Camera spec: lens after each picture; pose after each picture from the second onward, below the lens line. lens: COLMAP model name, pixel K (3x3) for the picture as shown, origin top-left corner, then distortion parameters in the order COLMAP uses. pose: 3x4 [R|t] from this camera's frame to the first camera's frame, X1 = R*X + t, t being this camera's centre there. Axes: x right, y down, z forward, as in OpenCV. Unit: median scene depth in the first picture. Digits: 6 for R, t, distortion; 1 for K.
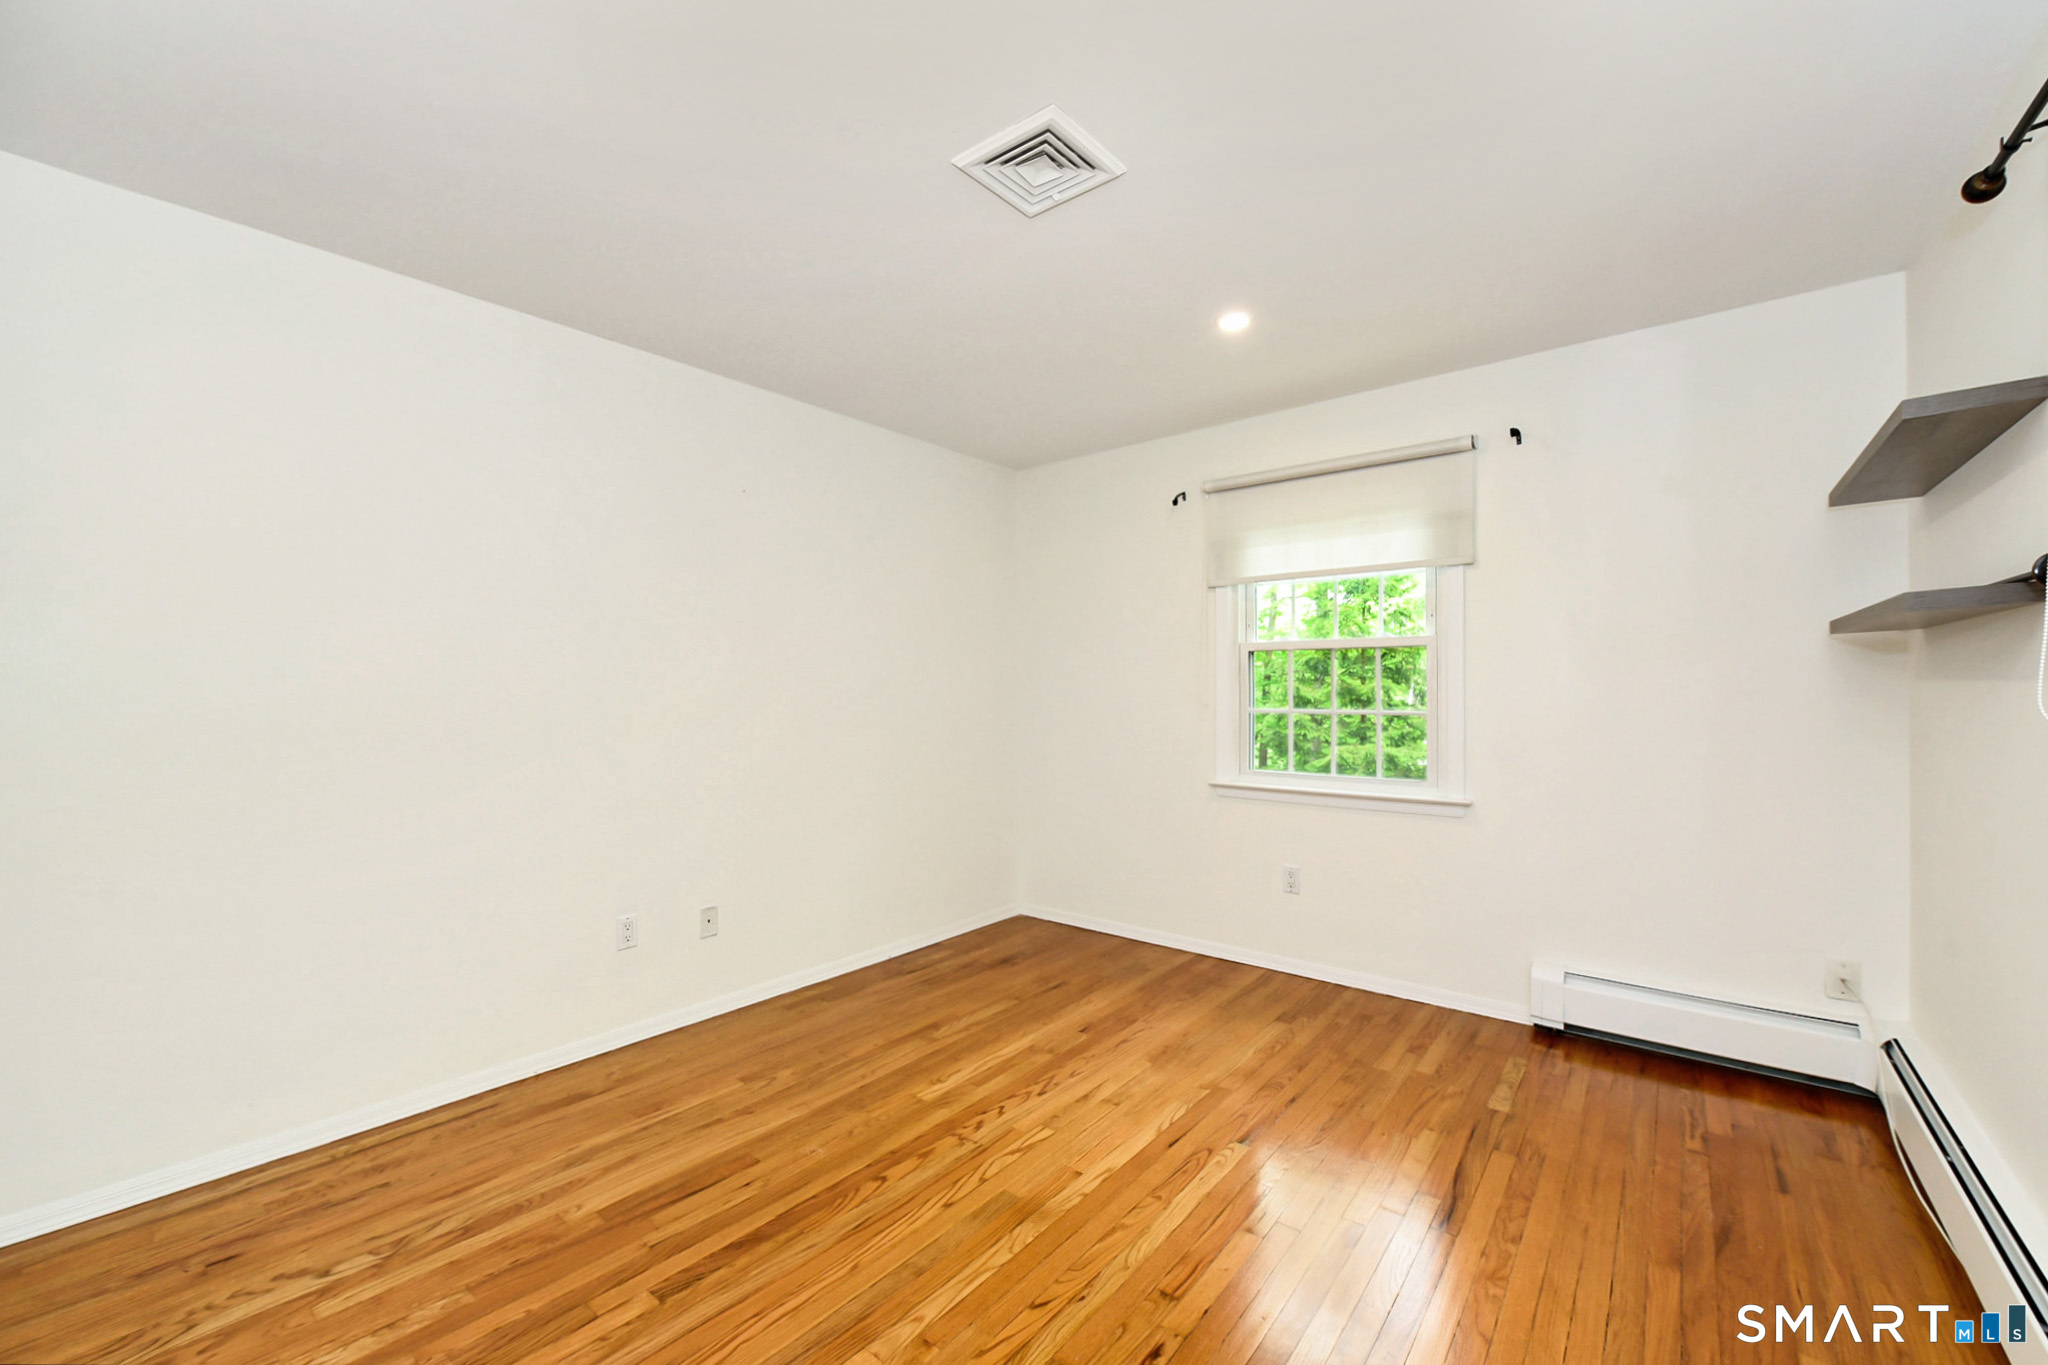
lens RADIAL K [[827.7, 0, 1023.1], [0, 827.7, 685.1], [0, 0, 1]] dist [-0.013337, -0.000103]
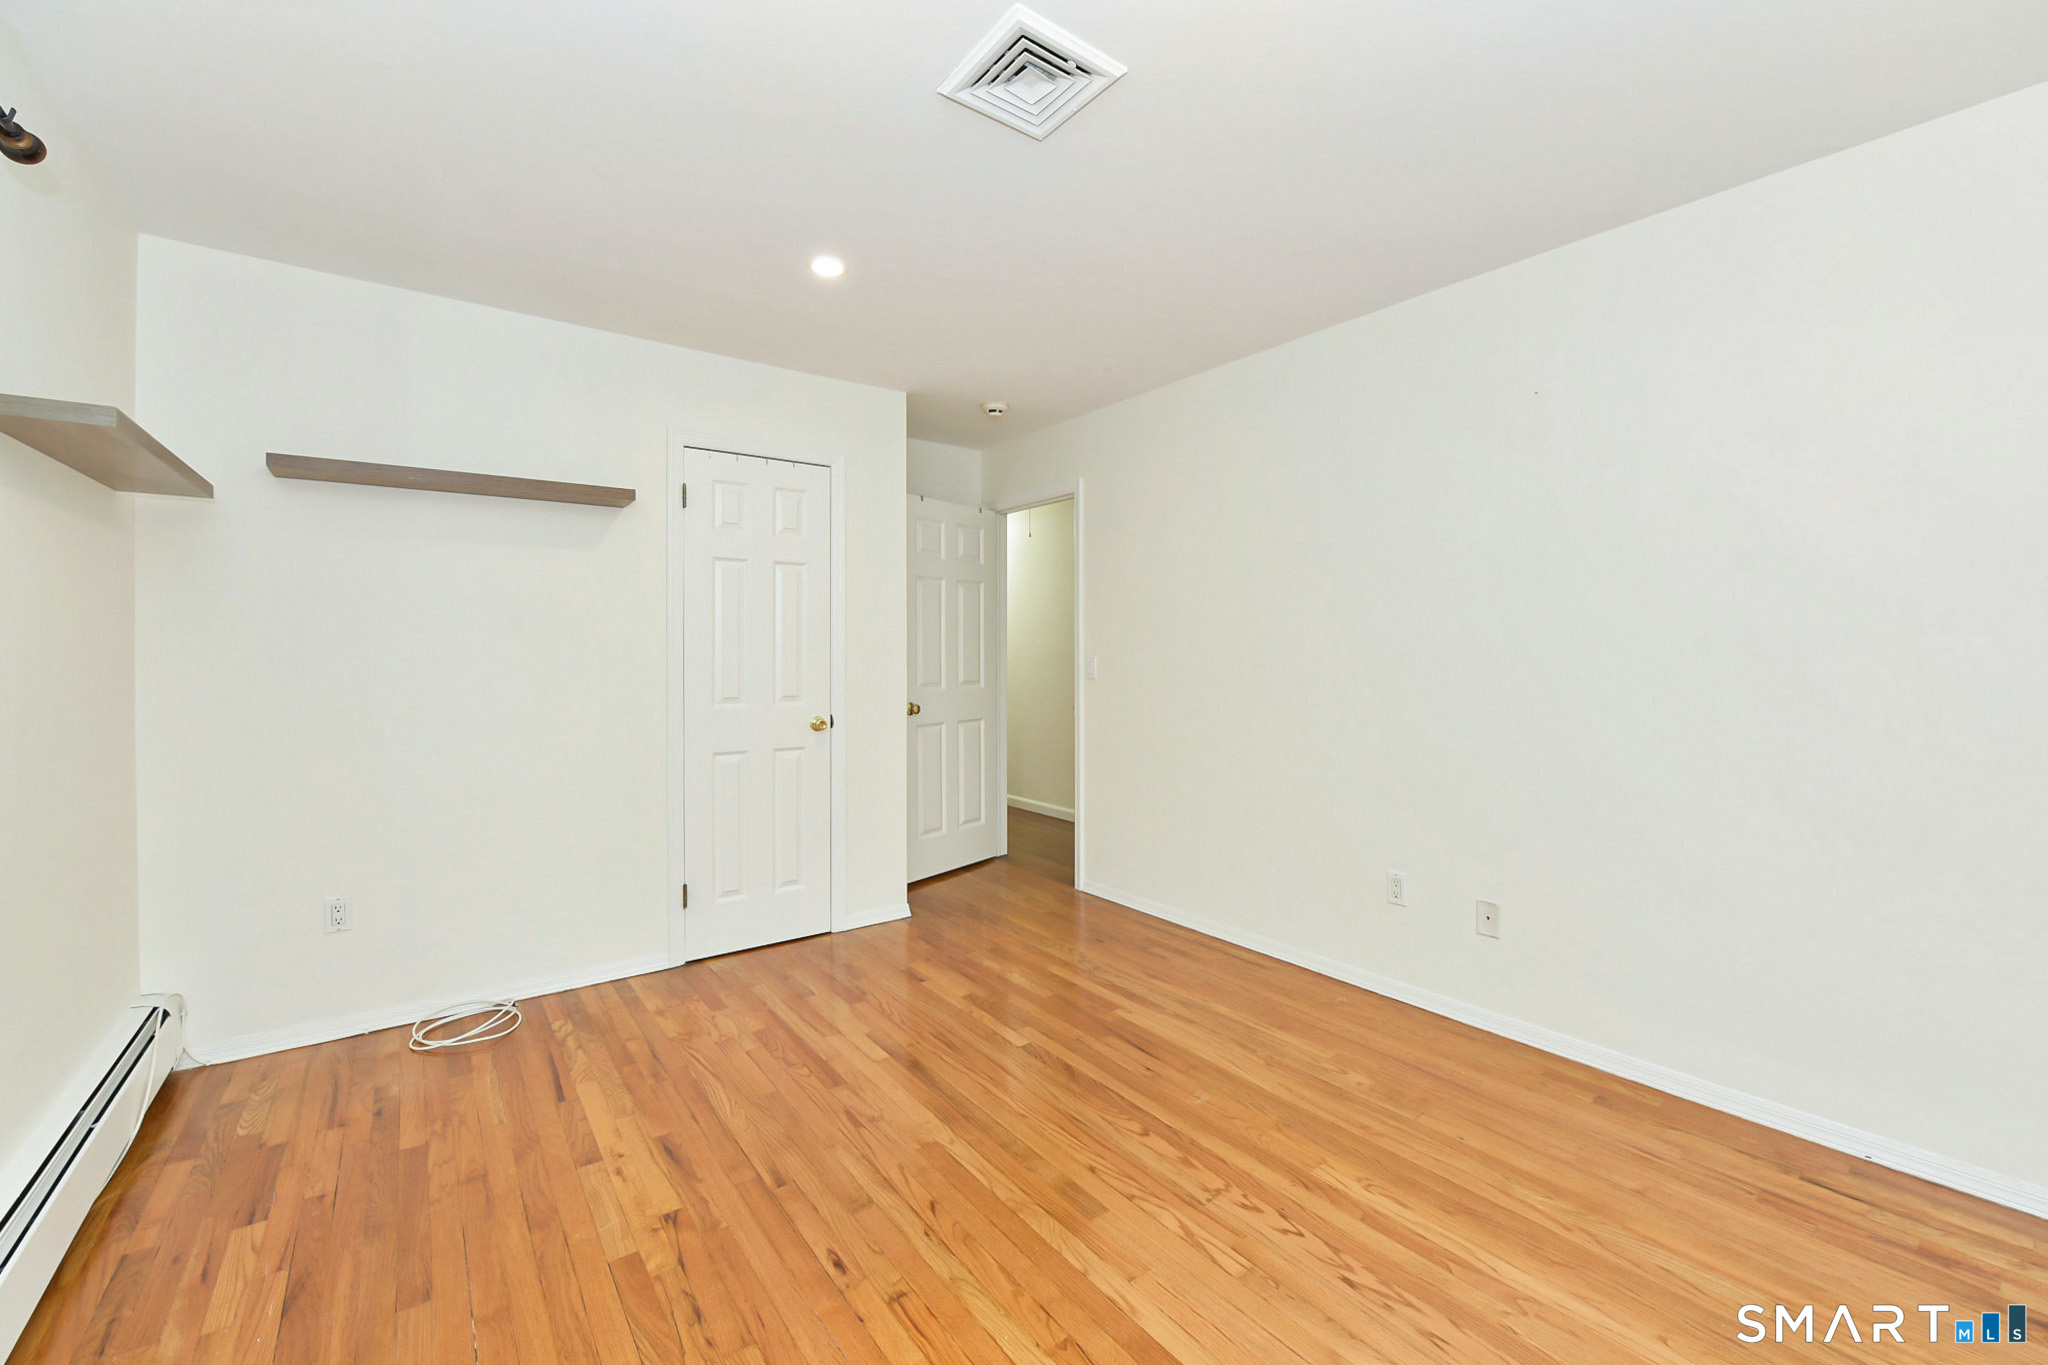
lens RADIAL K [[825.9, 0, 1023.5], [0, 825.9, 639.6], [0, 0, 1]] dist [-0.025231, 0.000107]
pose [[-0.248486, -0.015362, -0.968514, 0.713178], [0.006190, 0.999829, -0.017447, 0.009677], [0.968616, -0.010330, -0.248348, 0.938452]]
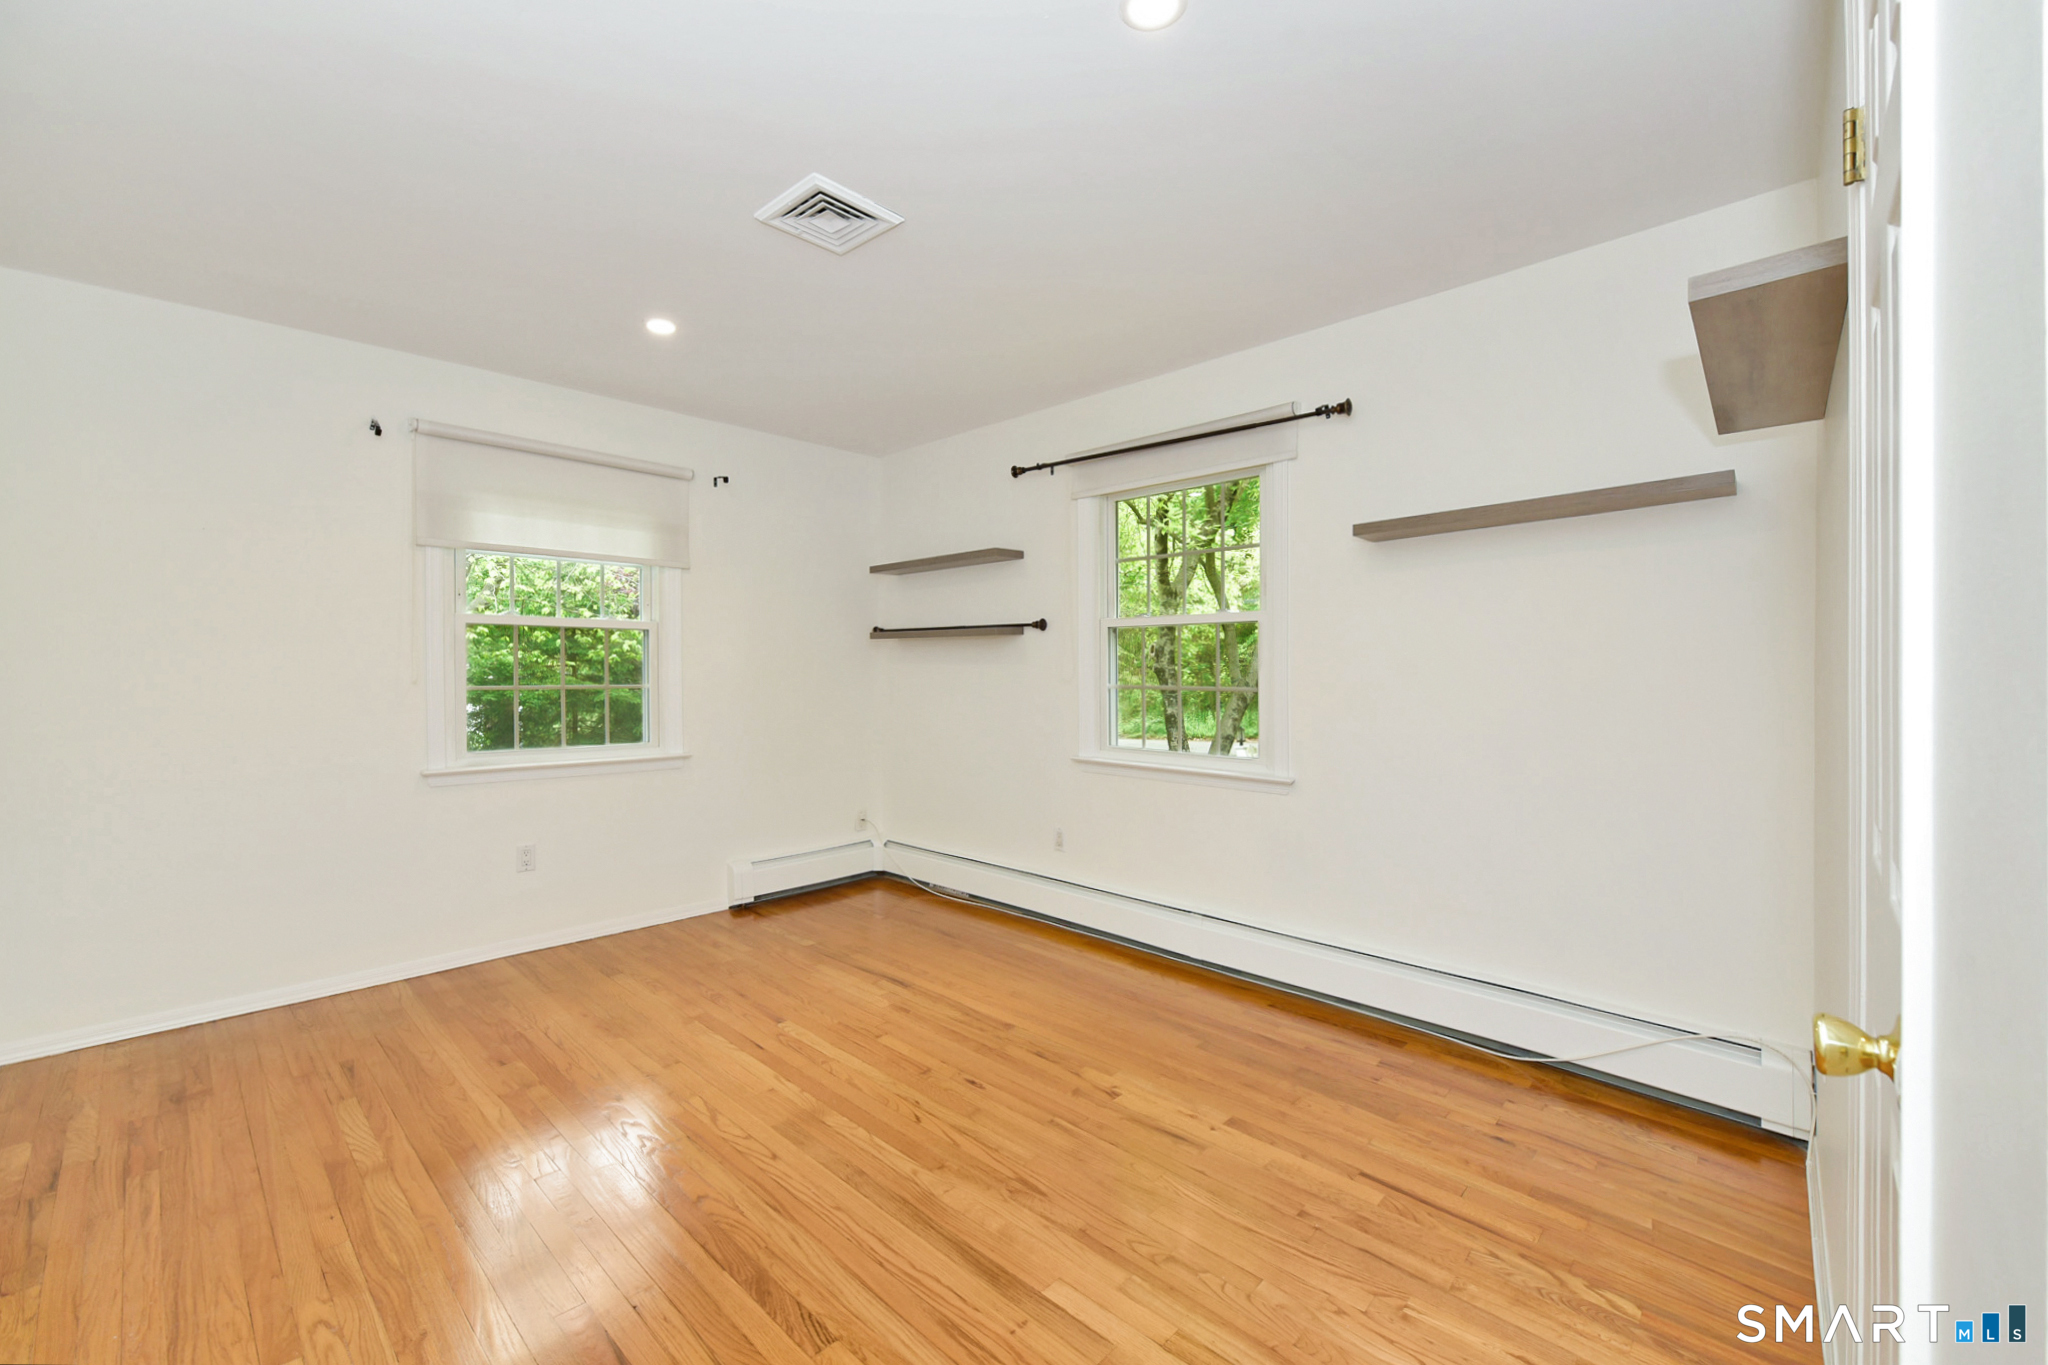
lens RADIAL K [[827.7, 0, 1023.1], [0, 827.7, 685.1], [0, 0, 1]] dist [-0.013337, -0.000103]
pose [[0.070529, -0.016659, 0.997371, -0.886282], [-0.012510, 0.999767, 0.017583, 0.006385], [-0.997431, -0.013717, 0.070305, 0.495975]]
